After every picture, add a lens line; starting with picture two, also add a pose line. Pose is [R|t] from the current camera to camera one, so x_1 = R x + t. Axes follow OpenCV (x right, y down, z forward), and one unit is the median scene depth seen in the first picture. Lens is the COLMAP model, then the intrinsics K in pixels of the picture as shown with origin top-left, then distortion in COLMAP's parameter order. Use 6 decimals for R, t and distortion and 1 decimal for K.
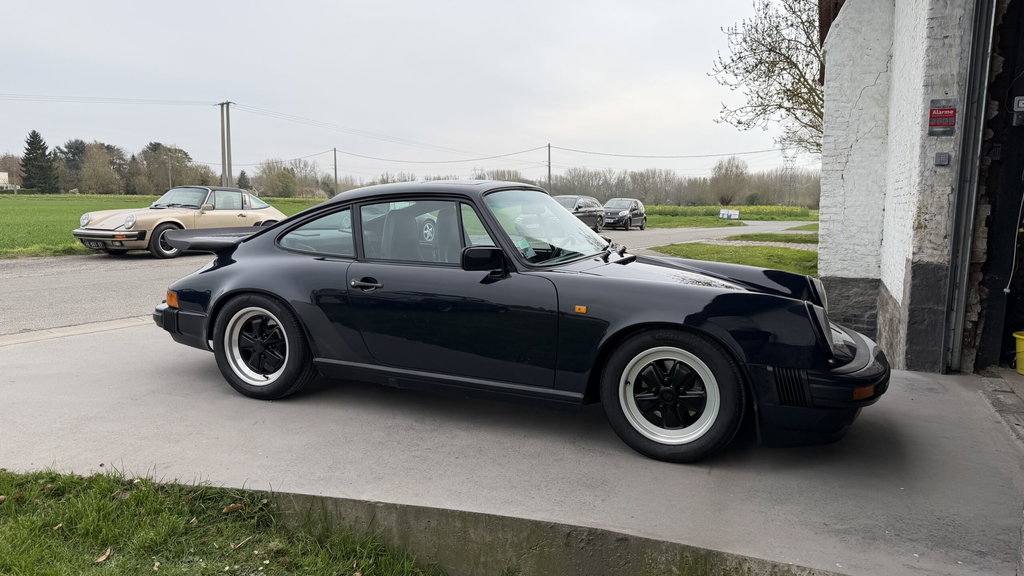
lens RADIAL K [[712.2, 0, 514.8], [0, 712.2, 288.0], [0, 0, 1]] dist [0.044608, -0.067777]
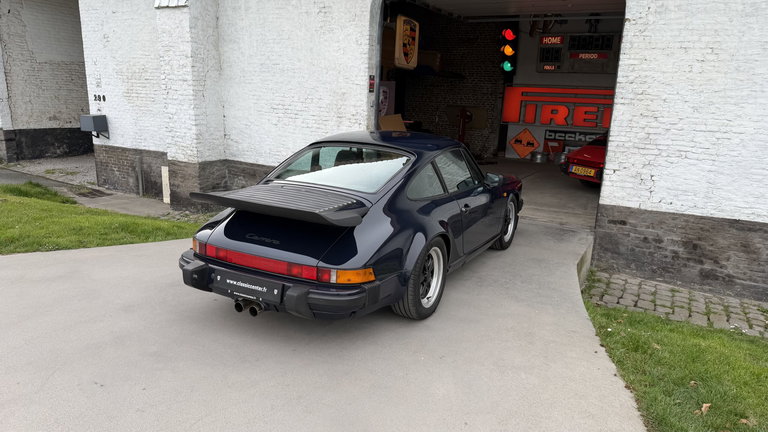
lens RADIAL K [[534.1, 0, 379.9], [0, 534.1, 218.9], [0, 0, 1]] dist [0.044608, -0.067777]
pose [[0.110770, -0.234116, 0.965878, -0.678981], [0.077164, 0.970951, 0.226496, -0.132234], [-0.990846, 0.049442, 0.125618, 0.510417]]
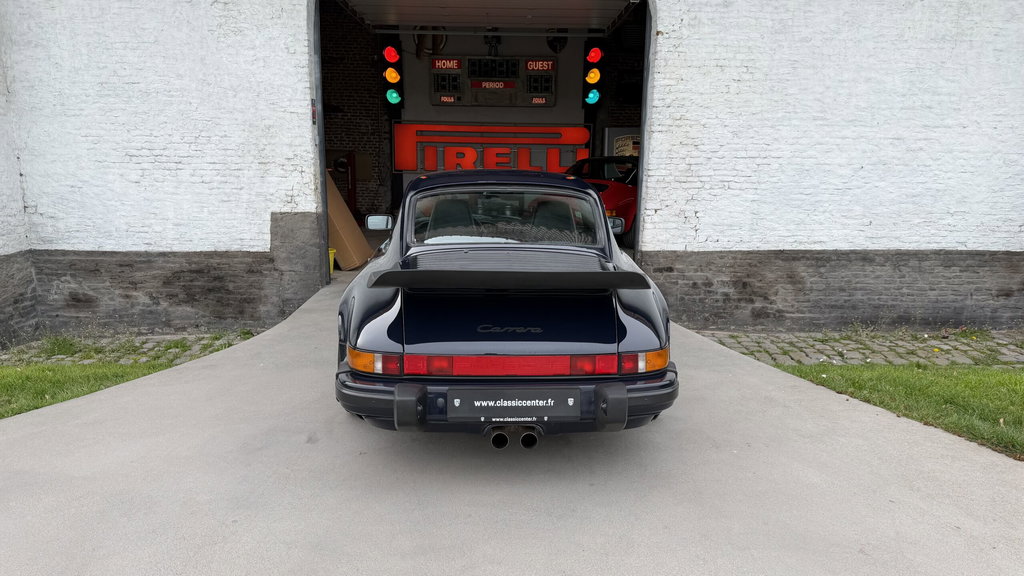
lens RADIAL K [[712.2, 0, 508.5], [0, 712.2, 289.0], [0, 0, 1]] dist [0.044608, -0.067777]
pose [[-0.408738, -0.188347, 0.893005, -0.597735], [0.091313, 0.965124, 0.245353, -0.136555], [-0.908072, 0.181828, -0.377285, 0.807052]]
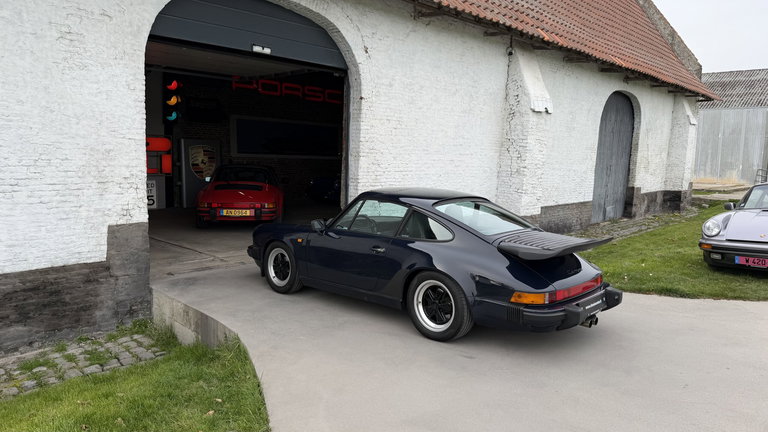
lens RADIAL K [[534.1, 0, 382.9], [0, 534.1, 218.3], [0, 0, 1]] dist [0.044608, -0.067777]
pose [[-0.929502, -0.078847, 0.360291, -0.271441], [0.006981, 0.972945, 0.230933, -0.222481], [-0.368752, 0.217168, -0.903803, 1.283812]]
